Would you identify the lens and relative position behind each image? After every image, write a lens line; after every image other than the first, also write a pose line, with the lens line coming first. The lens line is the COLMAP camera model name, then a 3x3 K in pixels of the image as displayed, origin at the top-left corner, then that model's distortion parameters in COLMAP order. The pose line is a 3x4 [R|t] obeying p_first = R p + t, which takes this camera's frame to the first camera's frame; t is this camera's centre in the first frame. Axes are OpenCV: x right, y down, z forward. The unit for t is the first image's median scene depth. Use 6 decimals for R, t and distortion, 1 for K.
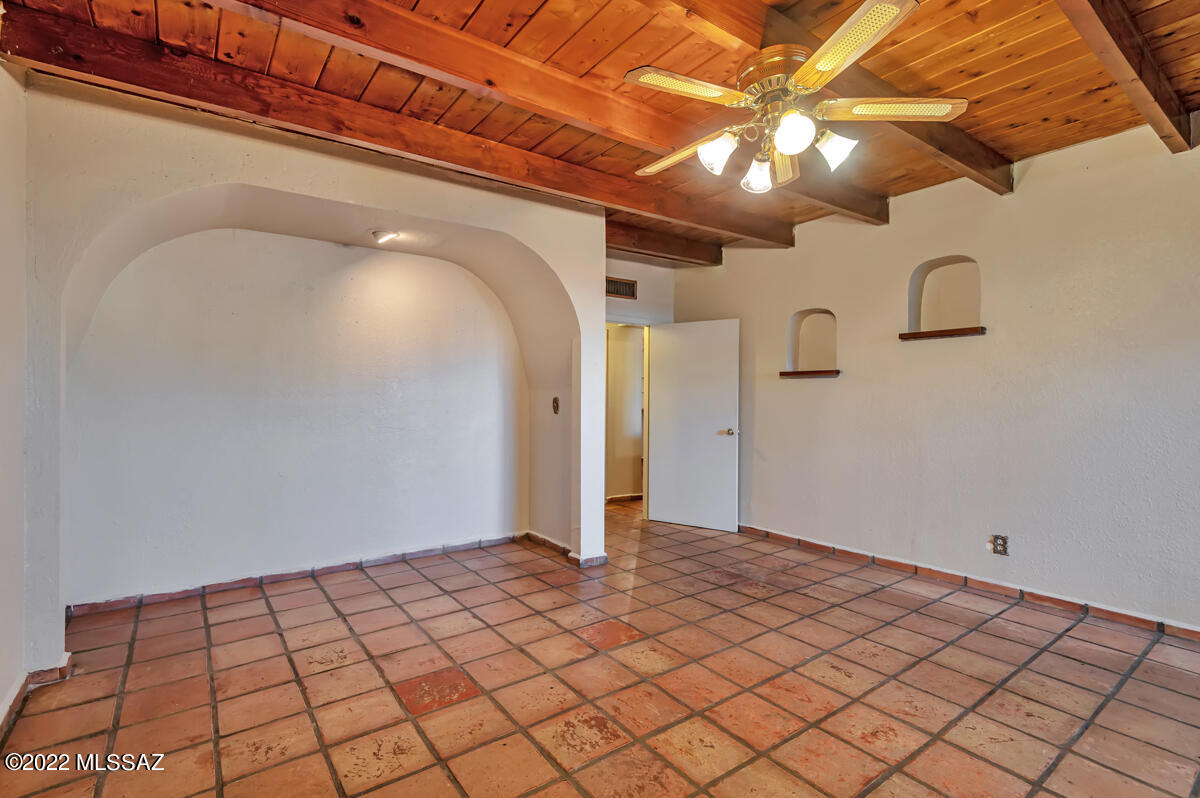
lens RADIAL K [[550.7, 0, 596.4], [0, 550.7, 396.1], [0, 0, 1]] dist [0.003570, -0.002080]
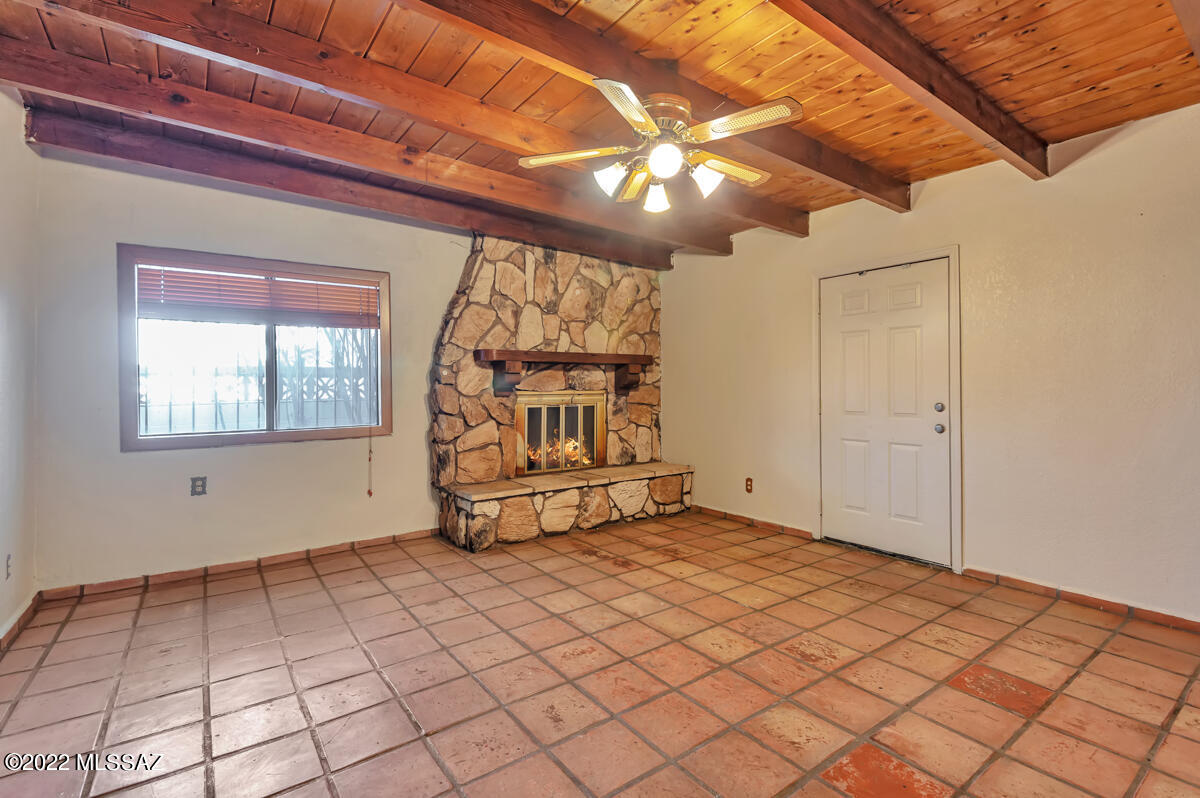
lens RADIAL K [[550.7, 0, 602.3], [0, 550.7, 394.7], [0, 0, 1]] dist [0.003570, -0.002080]
pose [[-0.999996, -0.002082, 0.002045, 0.424662], [-0.002057, 0.999921, 0.012369, 0.014016], [-0.002071, 0.012365, -0.999921, 2.077023]]
